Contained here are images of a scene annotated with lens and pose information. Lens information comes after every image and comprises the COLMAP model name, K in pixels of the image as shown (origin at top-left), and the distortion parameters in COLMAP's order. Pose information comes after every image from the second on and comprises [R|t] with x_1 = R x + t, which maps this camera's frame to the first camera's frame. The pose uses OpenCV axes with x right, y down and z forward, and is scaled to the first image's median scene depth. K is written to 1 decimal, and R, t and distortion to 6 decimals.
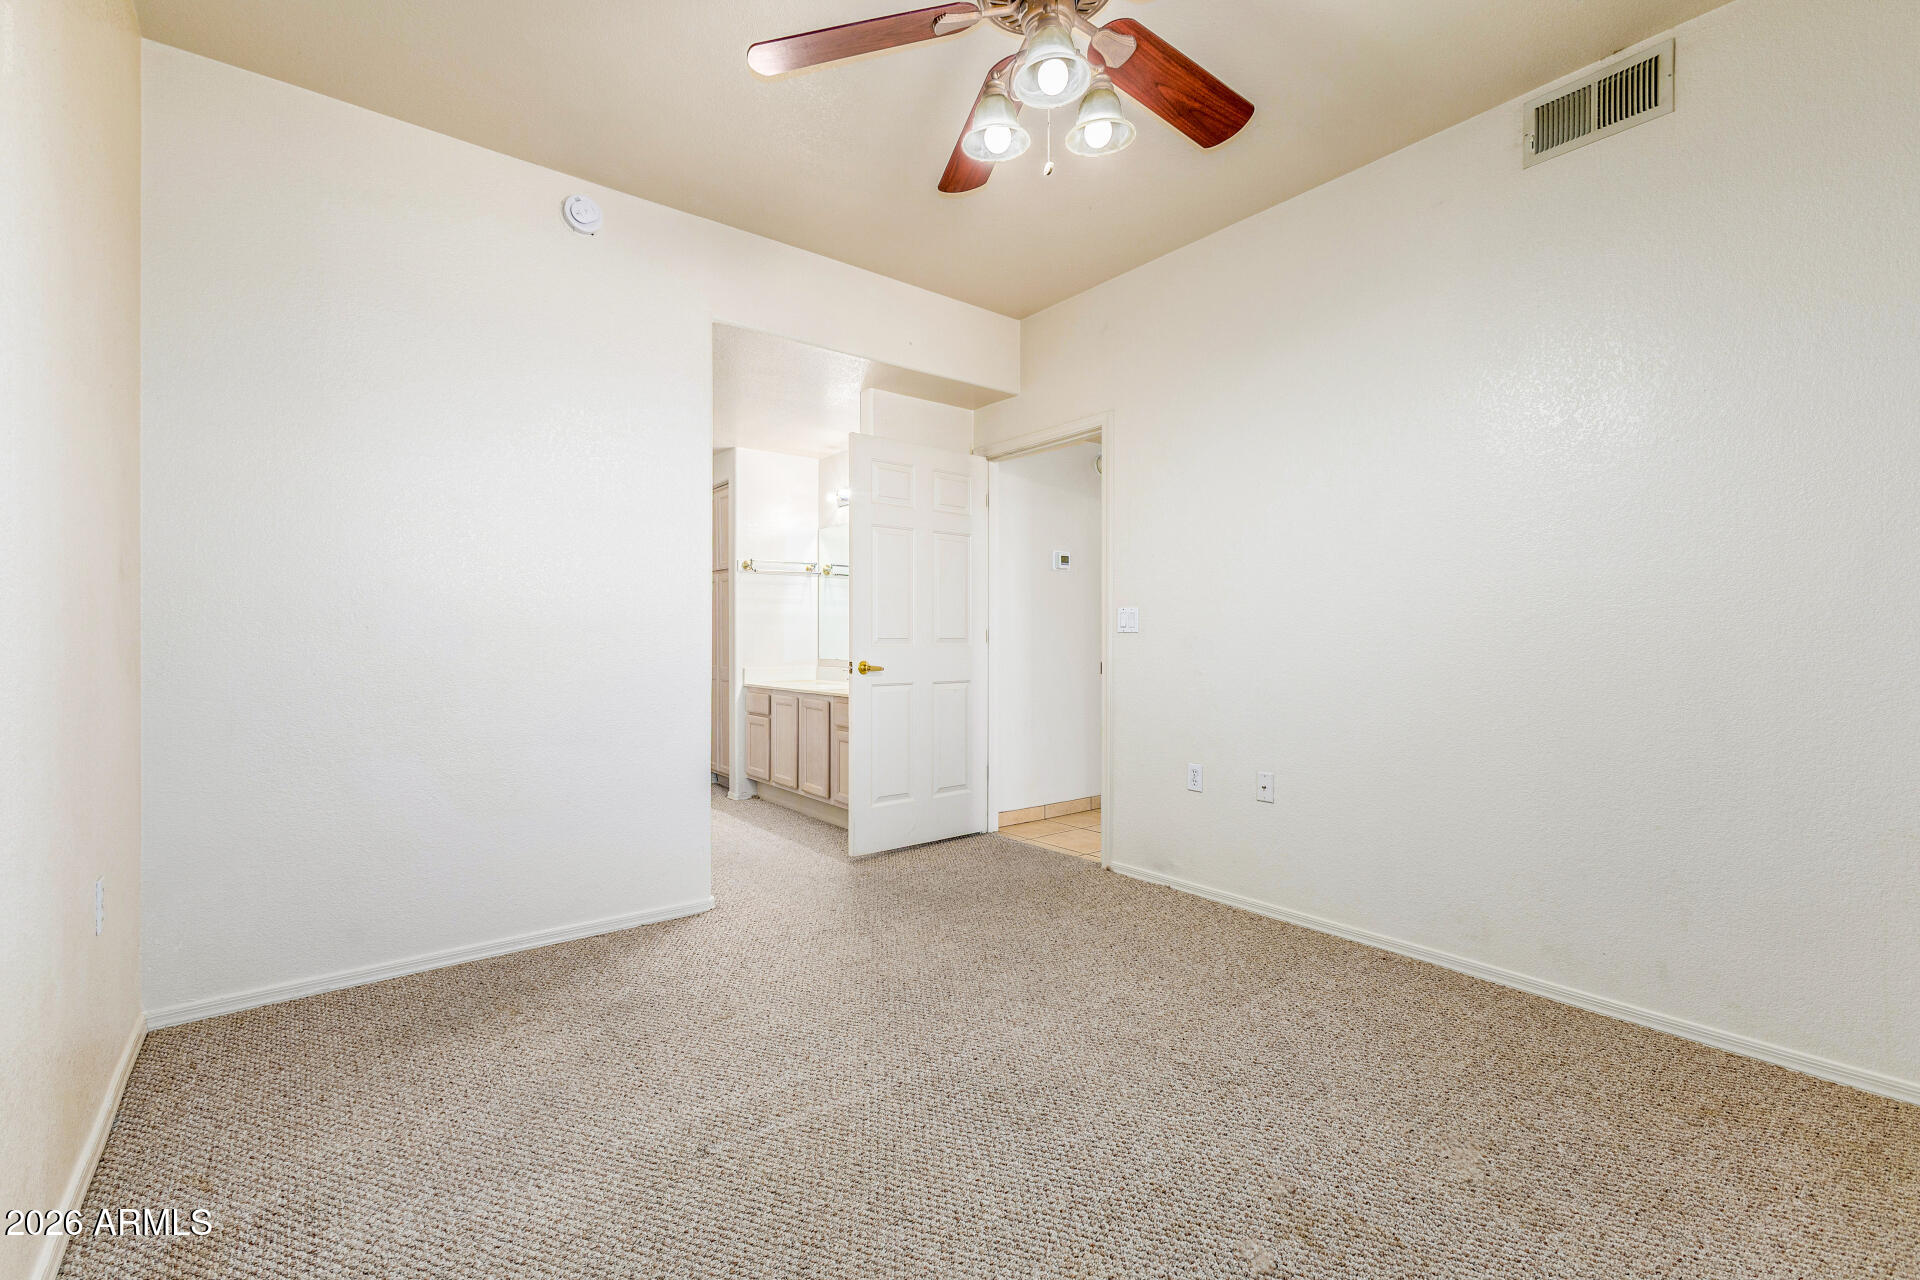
lens RADIAL K [[841.4, 0, 967.7], [0, 841.4, 636.2], [0, 0, 1]] dist [0.011948, -0.004160]
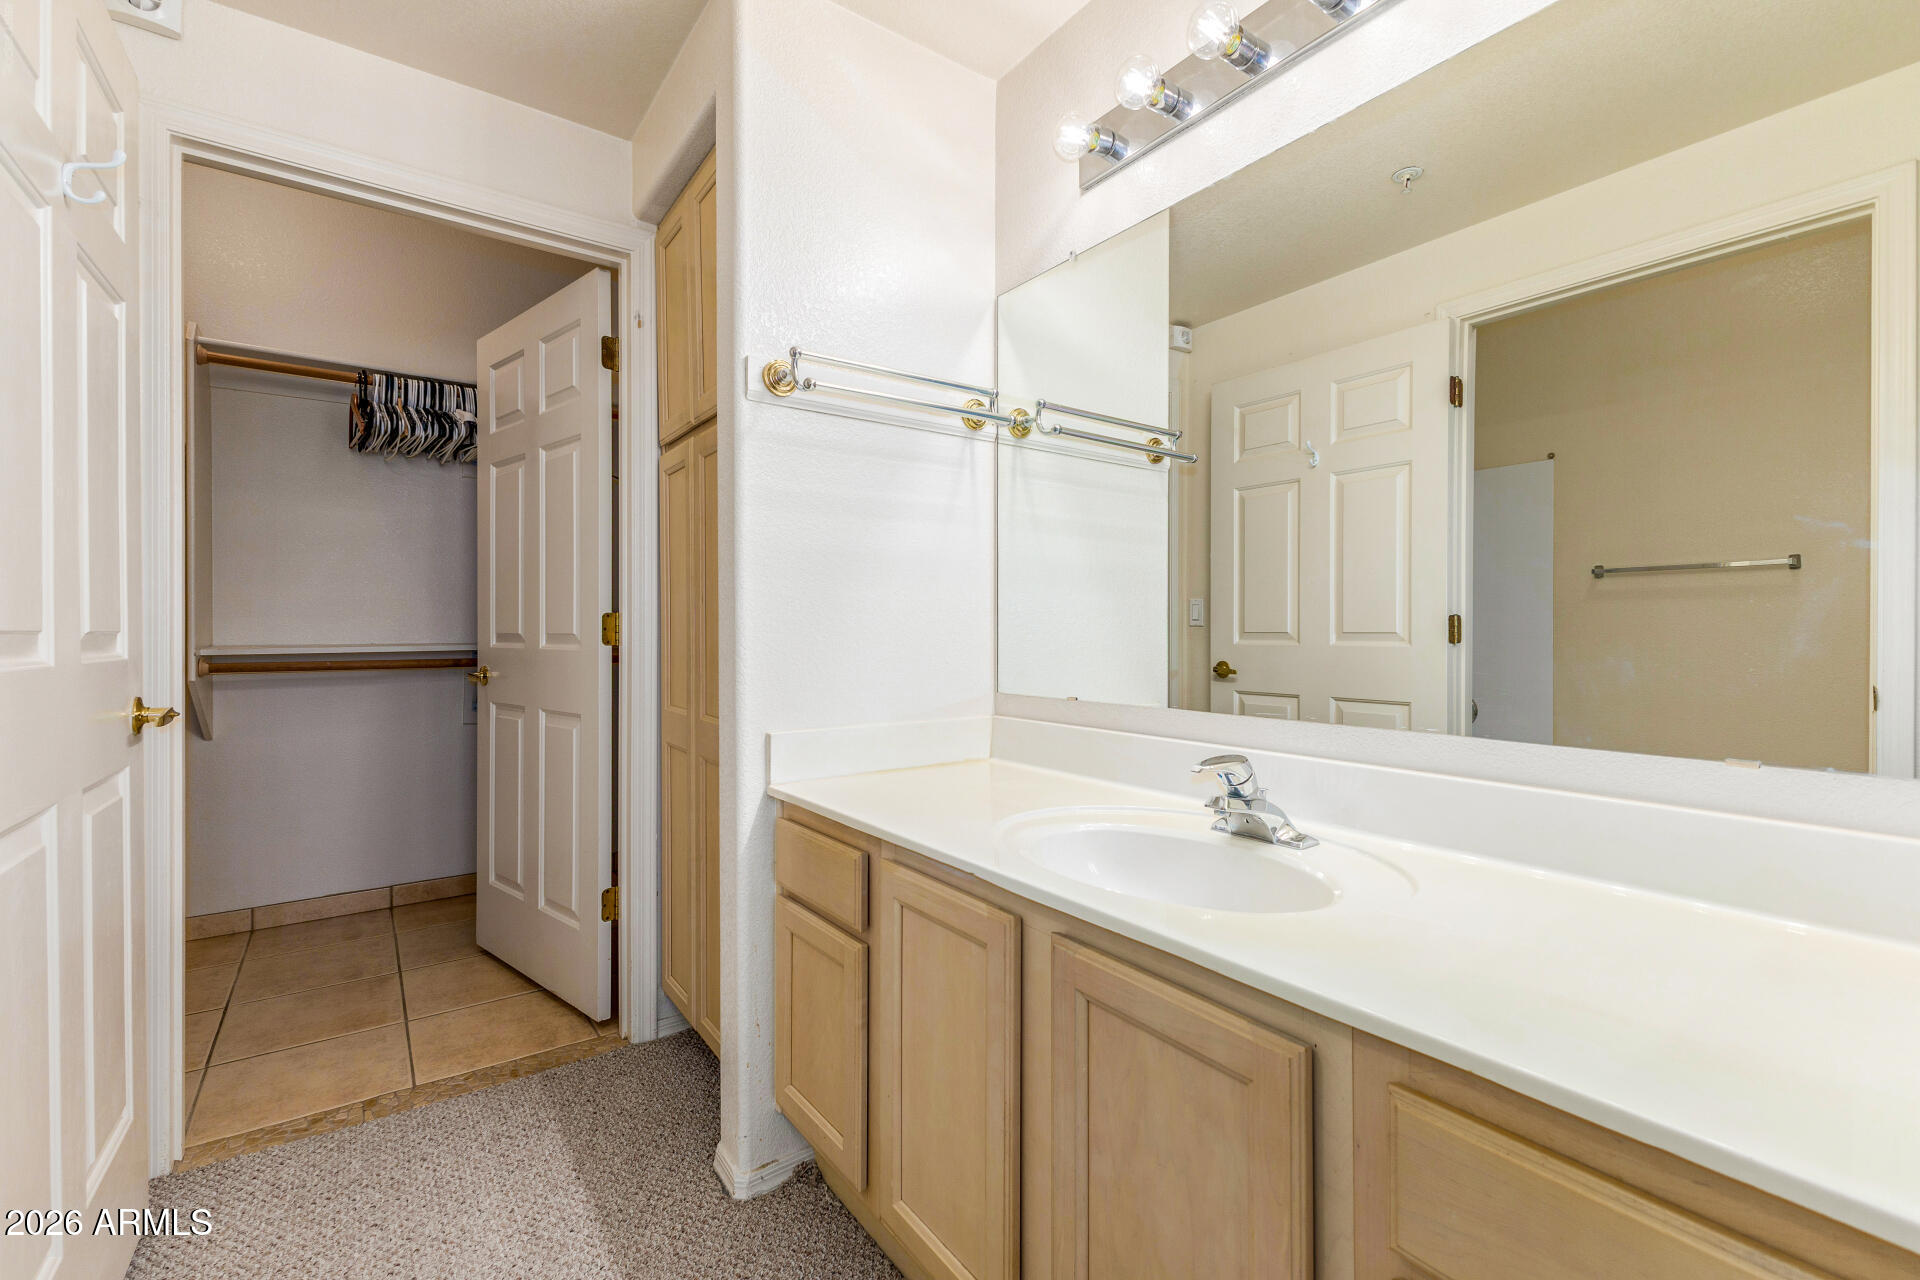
lens RADIAL K [[841.4, 0, 960.7], [0, 841.4, 636.1], [0, 0, 1]] dist [0.011948, -0.004160]
pose [[0.998359, -0.002927, -0.057195, -0.176976], [0.003276, 0.999977, 0.006016, 0.002970], [0.057176, -0.006193, 0.998345, 0.689963]]
